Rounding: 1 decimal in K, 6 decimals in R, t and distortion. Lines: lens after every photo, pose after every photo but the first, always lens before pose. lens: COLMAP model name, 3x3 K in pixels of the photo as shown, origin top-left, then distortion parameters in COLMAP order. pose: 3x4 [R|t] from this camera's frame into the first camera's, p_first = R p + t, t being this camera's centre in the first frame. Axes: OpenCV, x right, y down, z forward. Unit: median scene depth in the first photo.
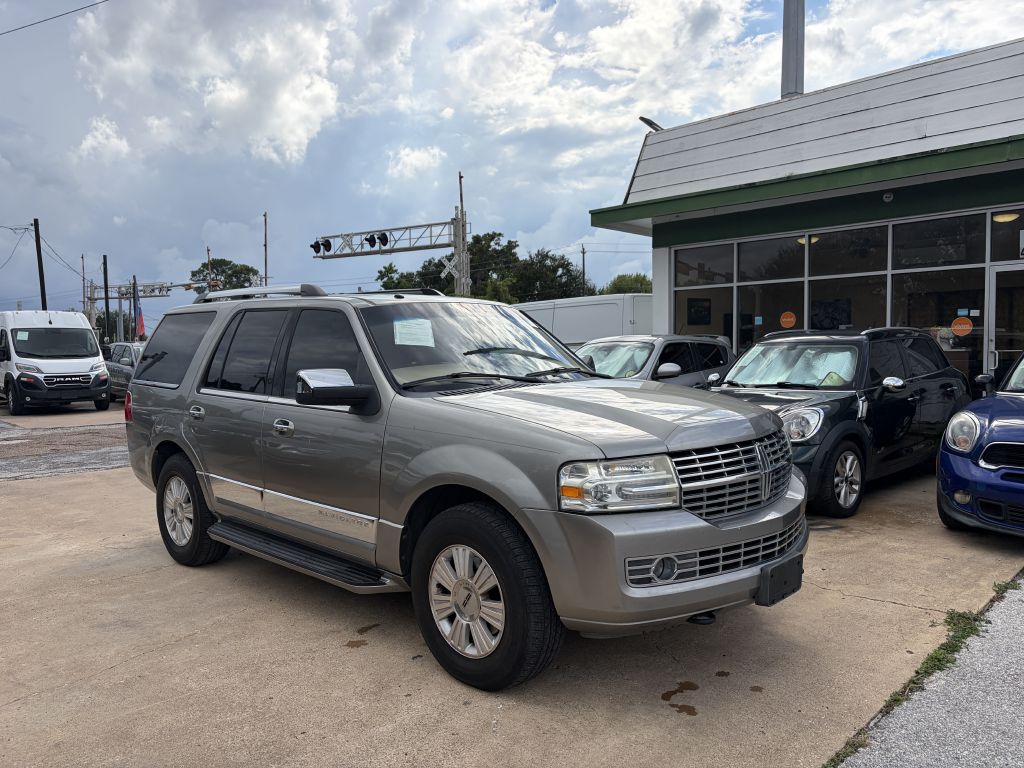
lens RADIAL K [[776.6, 0, 510.8], [0, 776.6, 388.2], [0, 0, 1]] dist [0.046221, -0.051780]
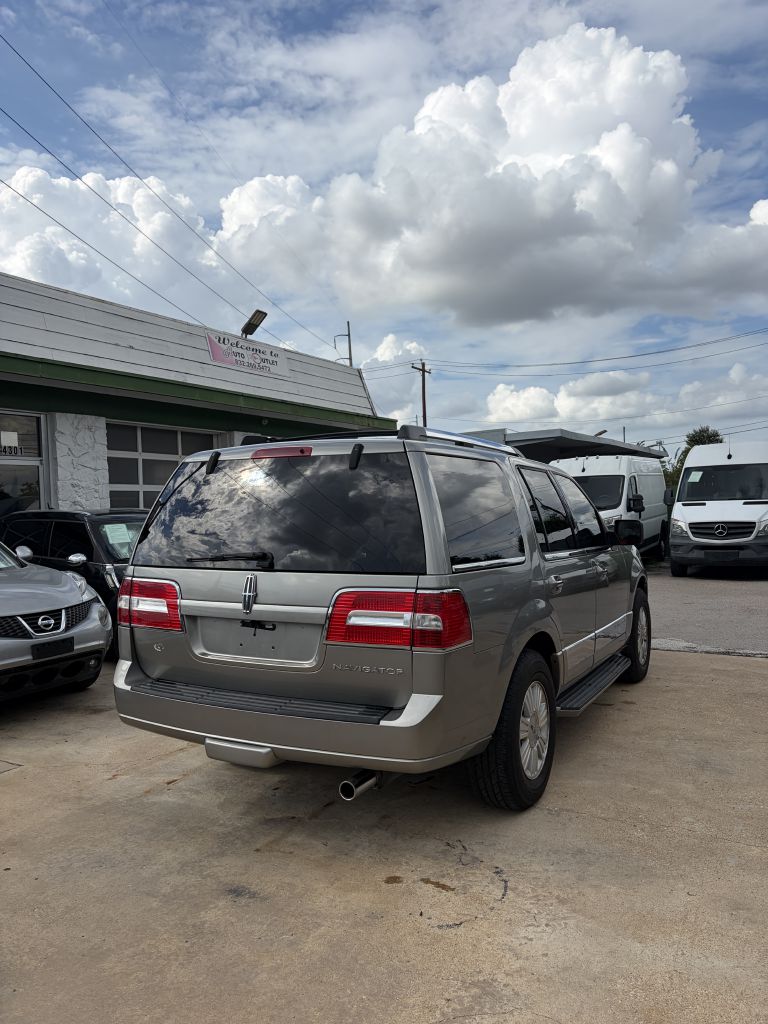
lens RADIAL K [[776.6, 0, 383.1], [0, 776.6, 518.8], [0, 0, 1]] dist [0.046221, -0.051780]
pose [[-0.270199, 0.007856, 0.962772, -1.069315], [0.088542, 0.995932, 0.016723, -0.062663], [-0.958725, 0.089765, -0.269795, 1.288458]]
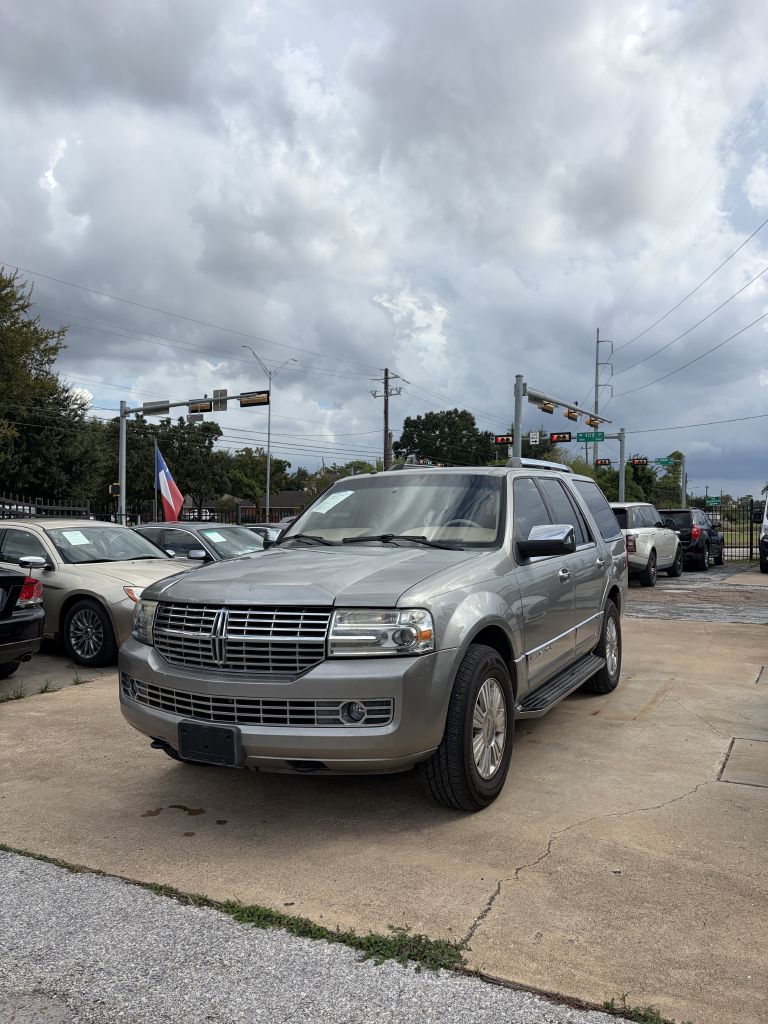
lens RADIAL K [[776.6, 0, 387.0], [0, 776.6, 517.4], [0, 0, 1]] dist [0.046221, -0.051780]
pose [[0.283509, 0.013519, -0.958874, 0.843870], [-0.054755, 0.998498, -0.002111, -0.037936], [0.957405, 0.053102, 0.283823, 0.555268]]
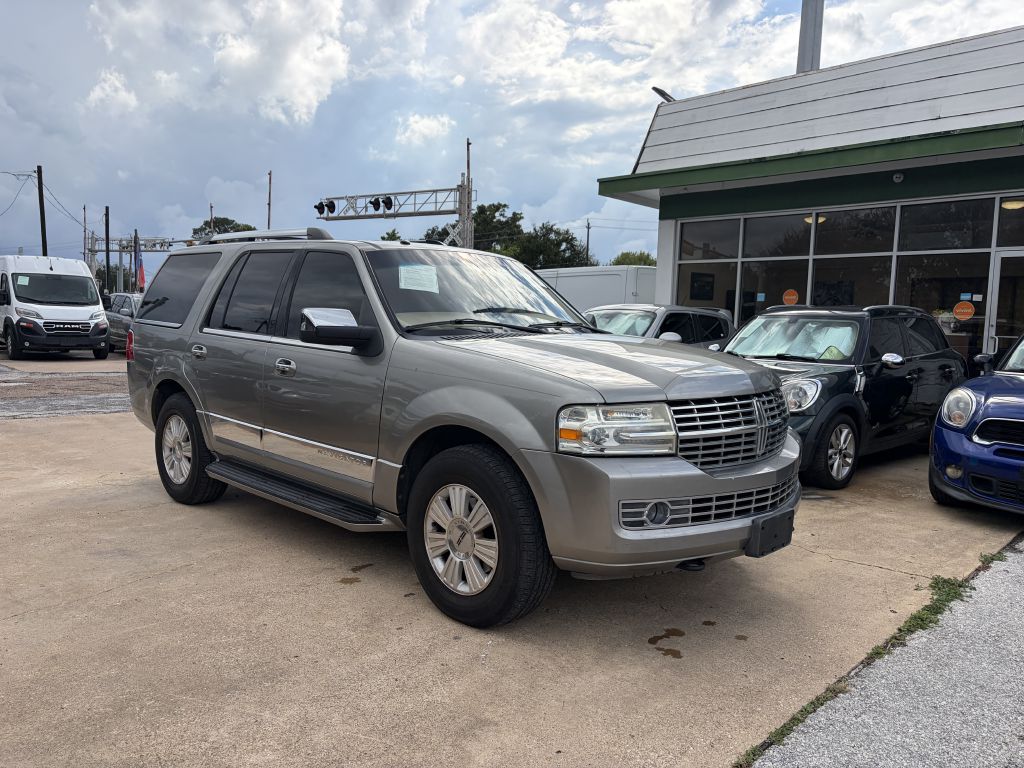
lens RADIAL K [[776.6, 0, 509.6], [0, 776.6, 385.4], [0, 0, 1]] dist [0.046221, -0.051780]
pose [[0.998898, 0.046873, 0.002421, -0.003204], [-0.046925, 0.998455, 0.029747, 0.023904], [-0.001023, -0.029828, 0.999555, -0.004696]]
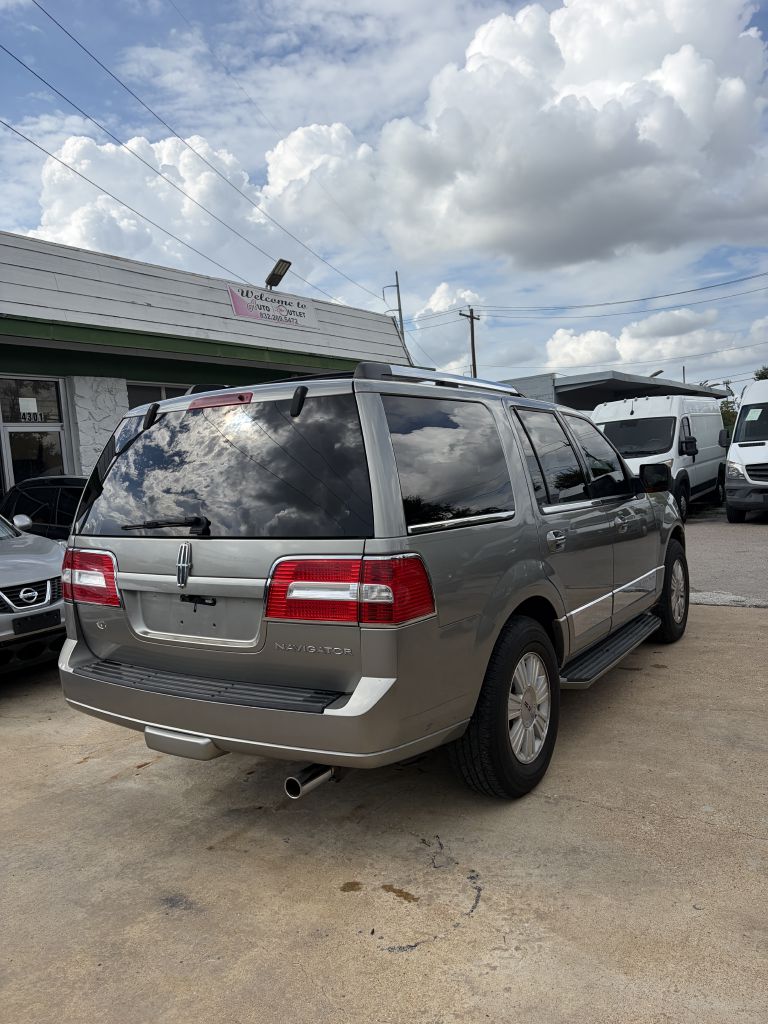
lens RADIAL K [[776.6, 0, 383.1], [0, 776.6, 522.9], [0, 0, 1]] dist [0.046221, -0.051780]
pose [[-0.196637, -0.045305, 0.979429, -1.000300], [0.126510, 0.989409, 0.071166, -0.052020], [-0.972280, 0.137901, -0.188823, 1.191821]]
